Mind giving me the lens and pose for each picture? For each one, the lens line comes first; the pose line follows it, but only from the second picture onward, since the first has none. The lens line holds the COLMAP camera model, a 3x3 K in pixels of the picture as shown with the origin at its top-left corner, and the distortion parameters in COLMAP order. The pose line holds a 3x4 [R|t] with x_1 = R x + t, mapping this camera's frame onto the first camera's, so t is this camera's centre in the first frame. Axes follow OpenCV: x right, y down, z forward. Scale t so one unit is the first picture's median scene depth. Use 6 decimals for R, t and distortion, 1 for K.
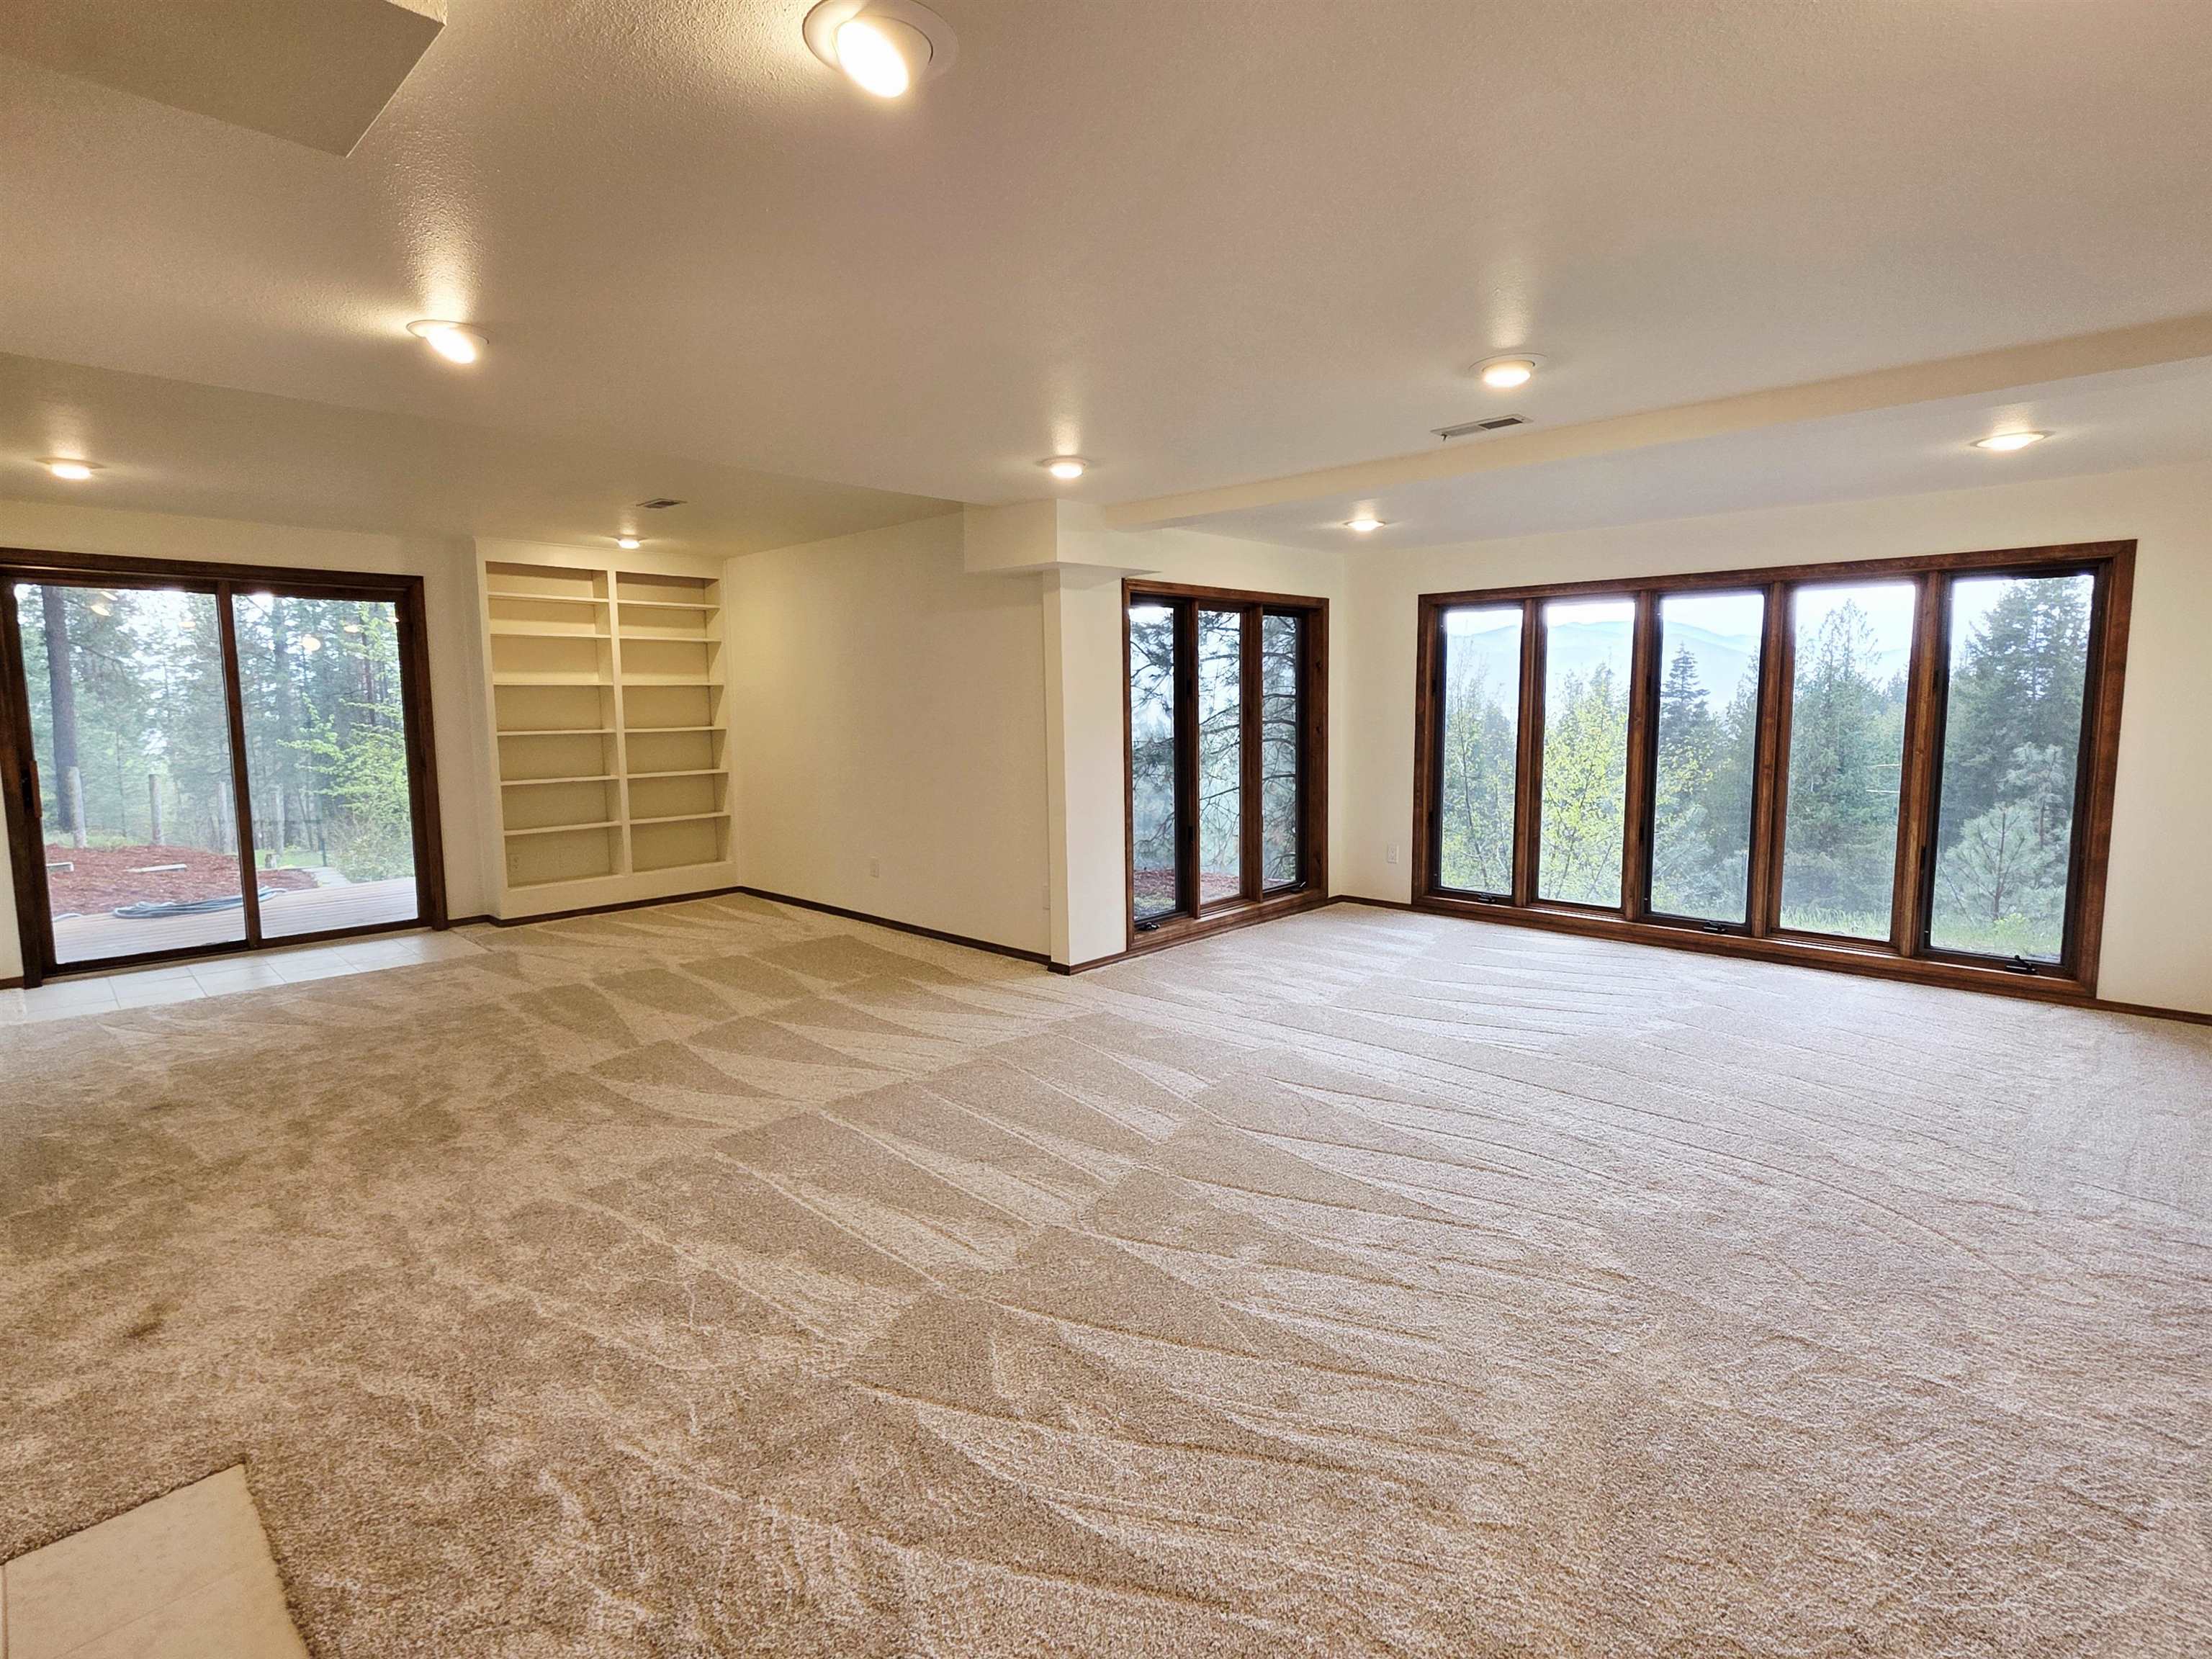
lens RADIAL K [[1080.0, 0, 1109.2], [0, 1080.0, 809.0], [0, 0, 1]] dist [0.002611, 0.000274]
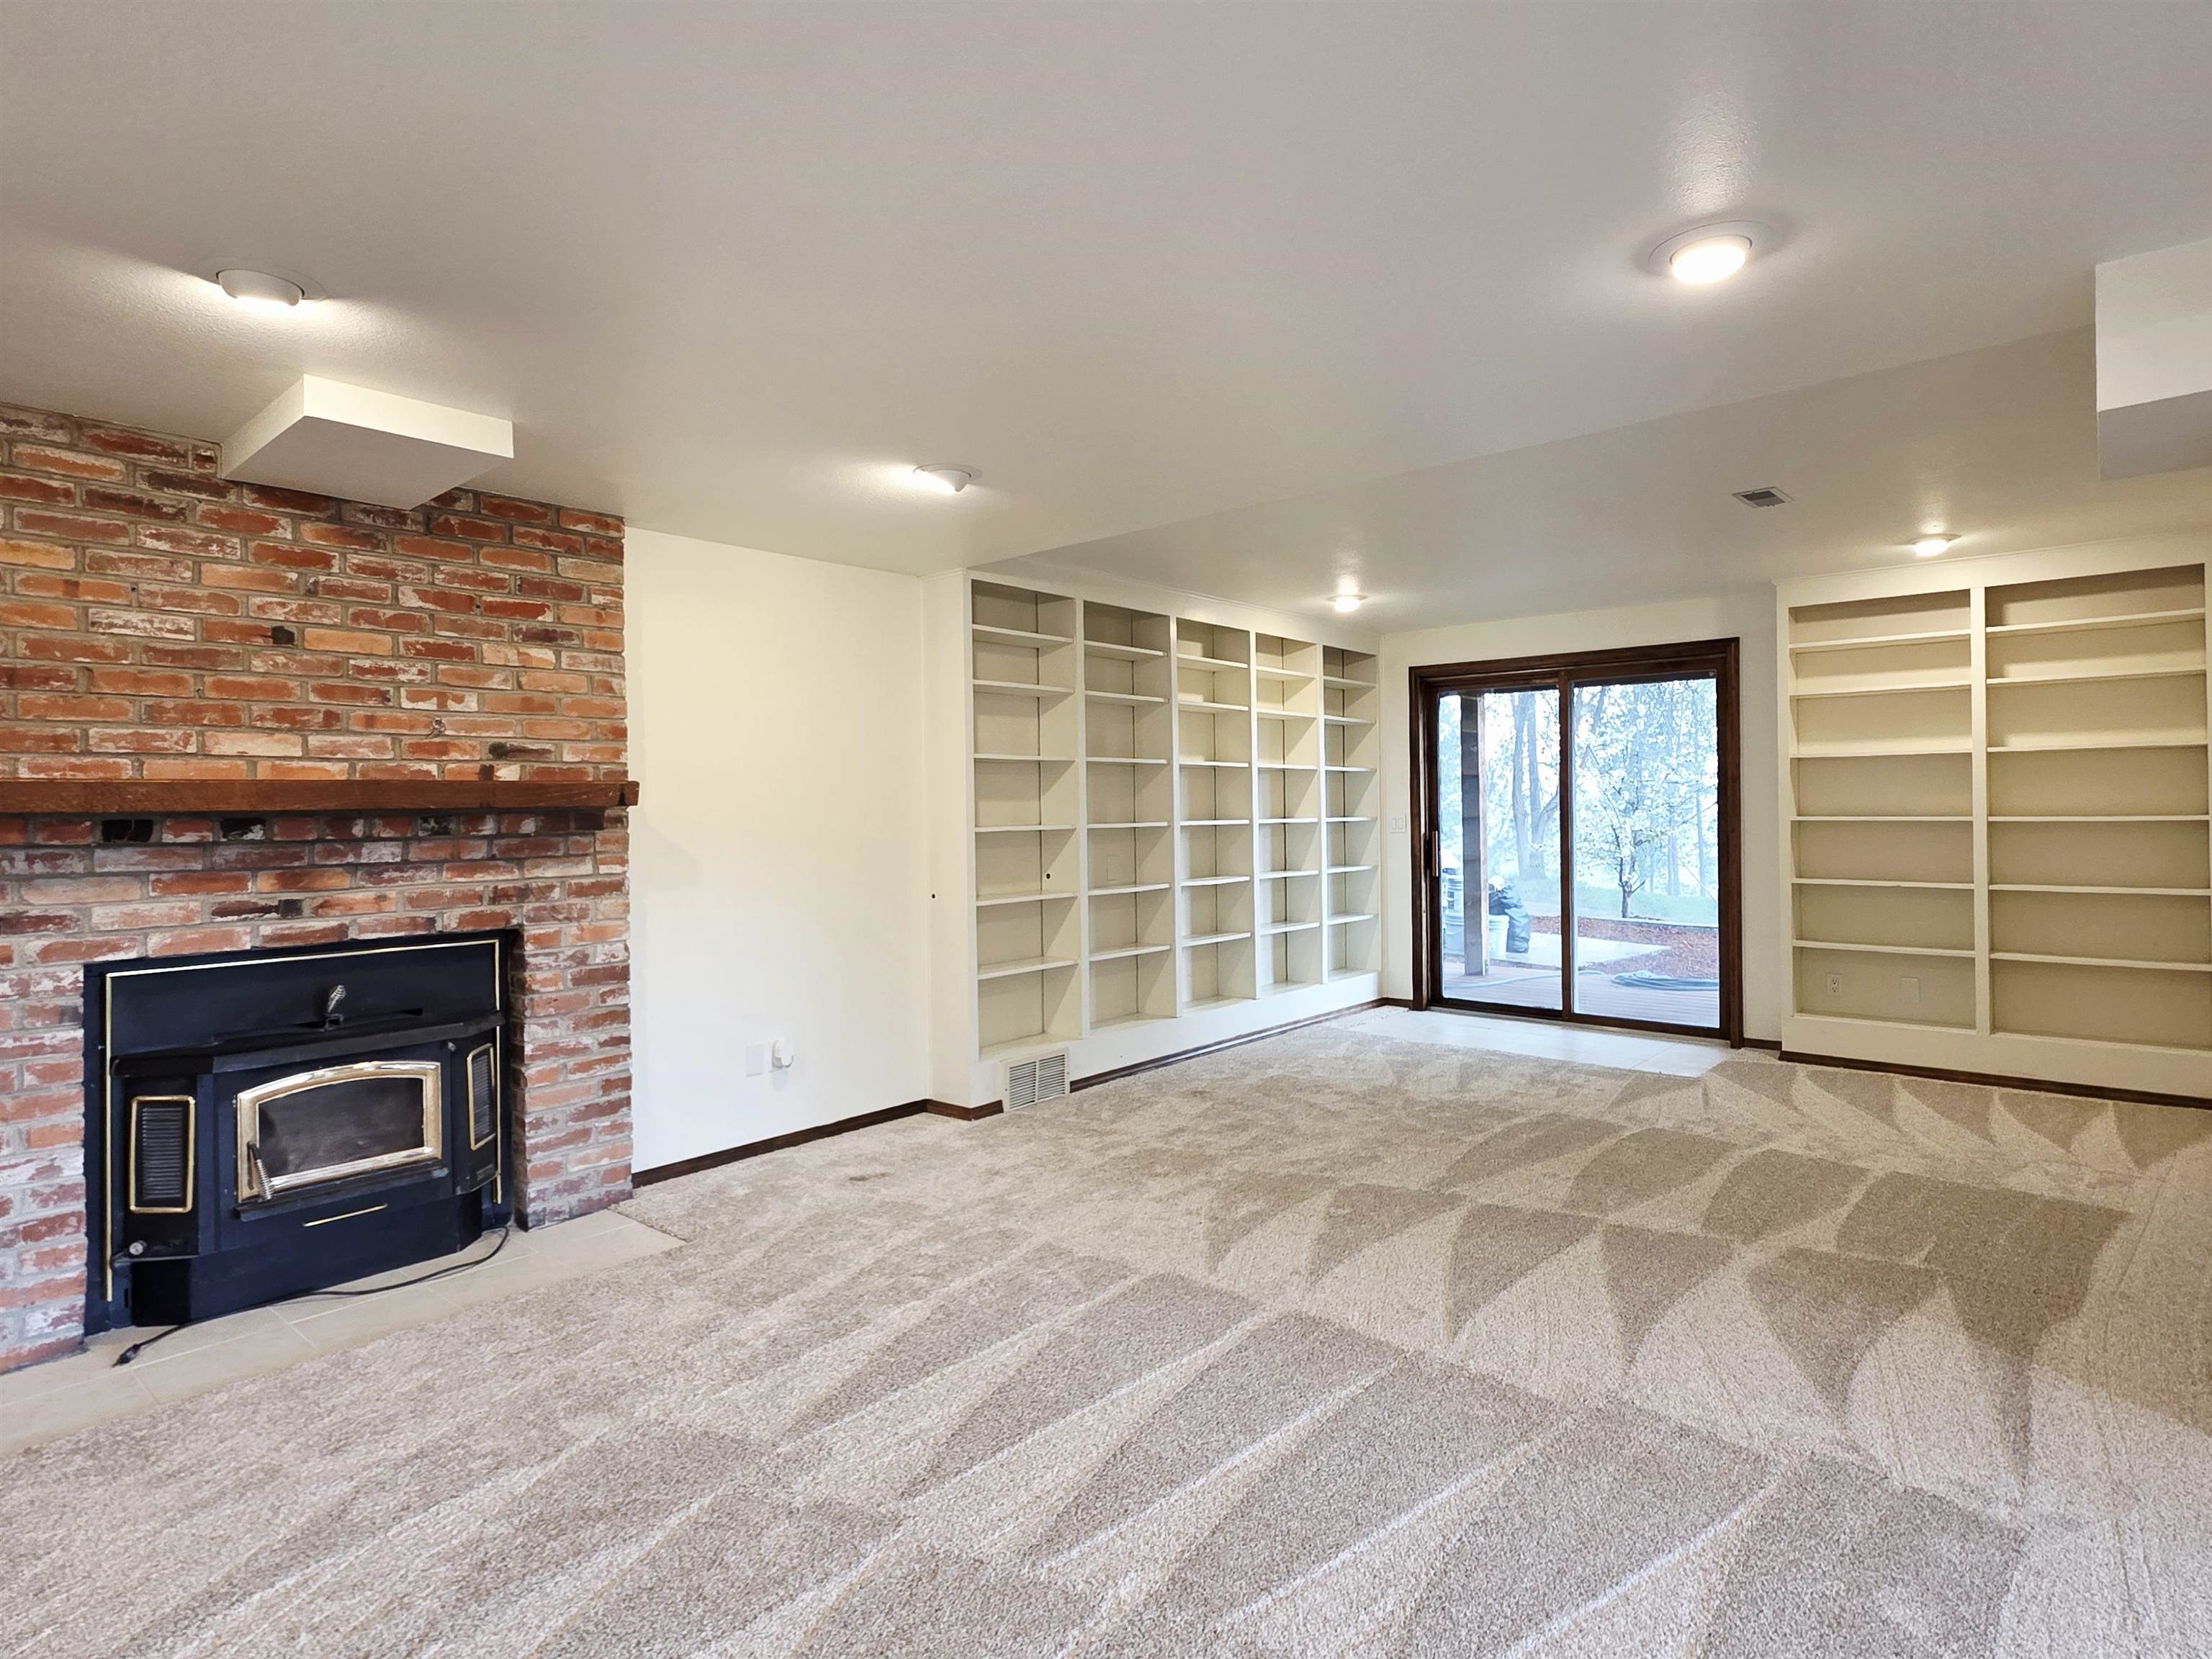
lens RADIAL K [[1173.8, 0, 1102.7], [0, 1173.8, 825.8], [0, 0, 1]] dist [0.006349, 0.001652]
pose [[0.034249, 0.018073, -0.999250, 0.435508], [-0.092030, 0.995645, 0.014854, -0.044621], [0.995167, 0.091452, 0.035763, 0.678630]]
